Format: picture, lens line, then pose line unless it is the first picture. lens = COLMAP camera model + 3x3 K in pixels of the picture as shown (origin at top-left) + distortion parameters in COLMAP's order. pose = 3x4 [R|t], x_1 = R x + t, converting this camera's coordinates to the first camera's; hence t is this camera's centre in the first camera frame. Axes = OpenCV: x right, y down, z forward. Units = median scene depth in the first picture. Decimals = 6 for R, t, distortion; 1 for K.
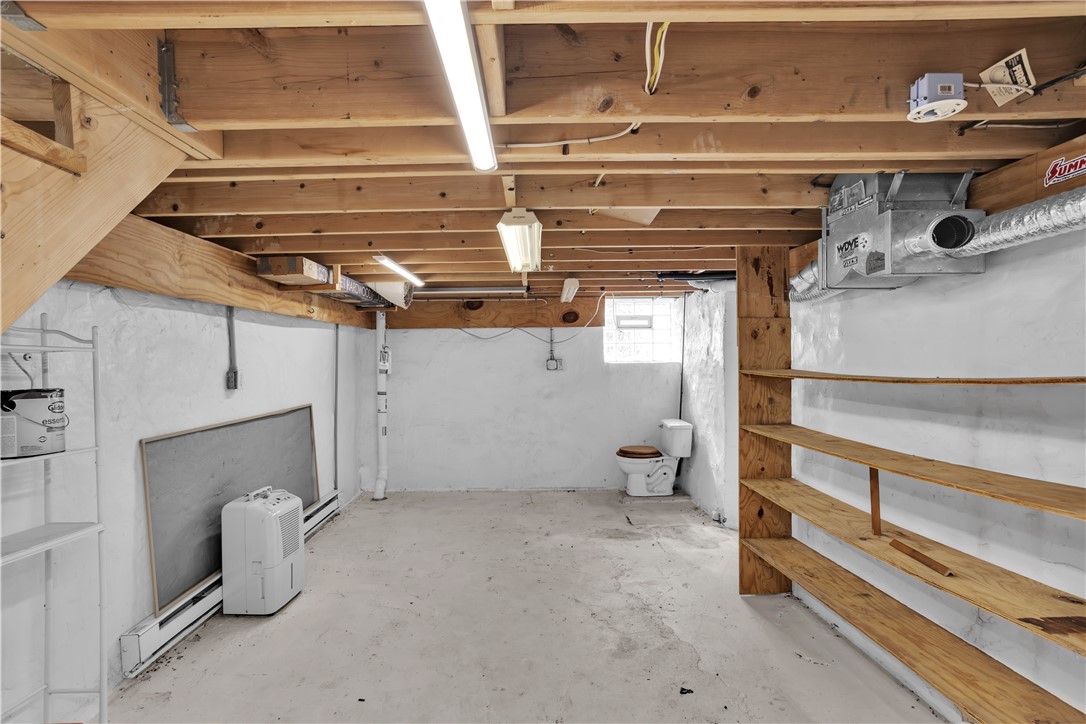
lens RADIAL K [[508.7, 0, 545.5], [0, 508.7, 369.6], [0, 0, 1]] dist [0.004169, 0.003096]
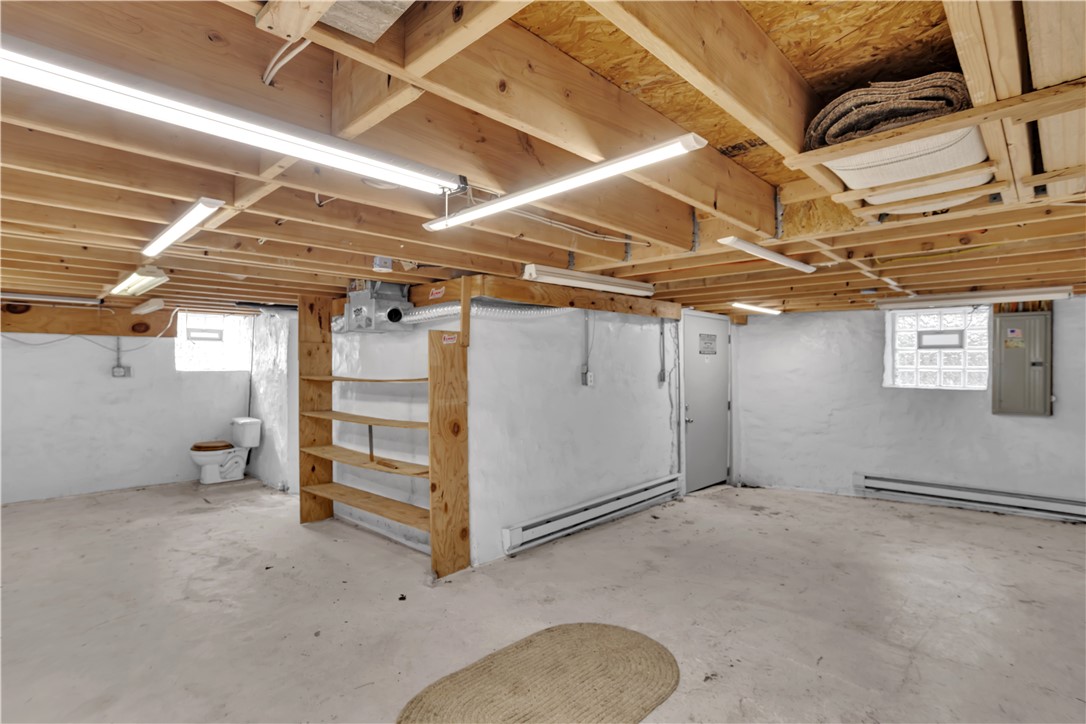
lens RADIAL K [[536.2, 0, 535.2], [0, 536.2, 370.4], [0, 0, 1]] dist [-0.048119, 0.027380]
pose [[0.704753, 0.007226, 0.709416, -0.248353], [0.002086, 0.999923, -0.012257, 0.004521], [-0.709450, 0.010118, 0.704683, -0.614146]]
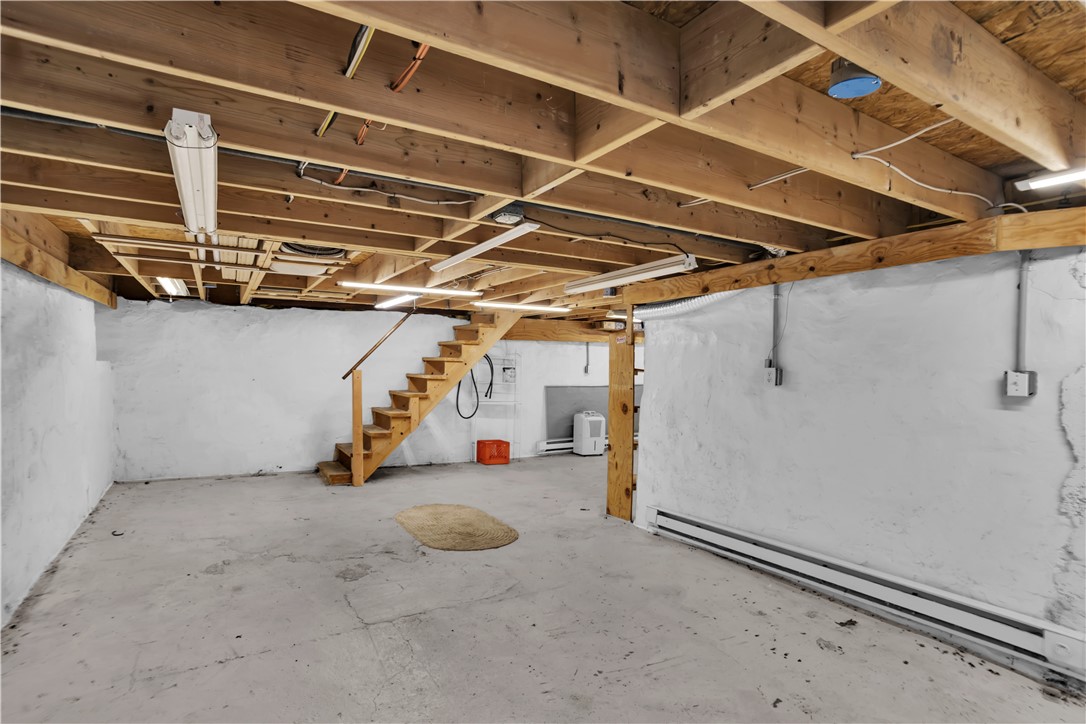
lens RADIAL K [[536.2, 0, 537.2], [0, 536.2, 366.9], [0, 0, 1]] dist [-0.048119, 0.027380]
pose [[0.514318, 0.020511, -0.857354, 1.735442], [-0.029162, 0.999554, 0.006419, -0.004648], [0.857103, 0.021701, 0.514687, -0.668274]]
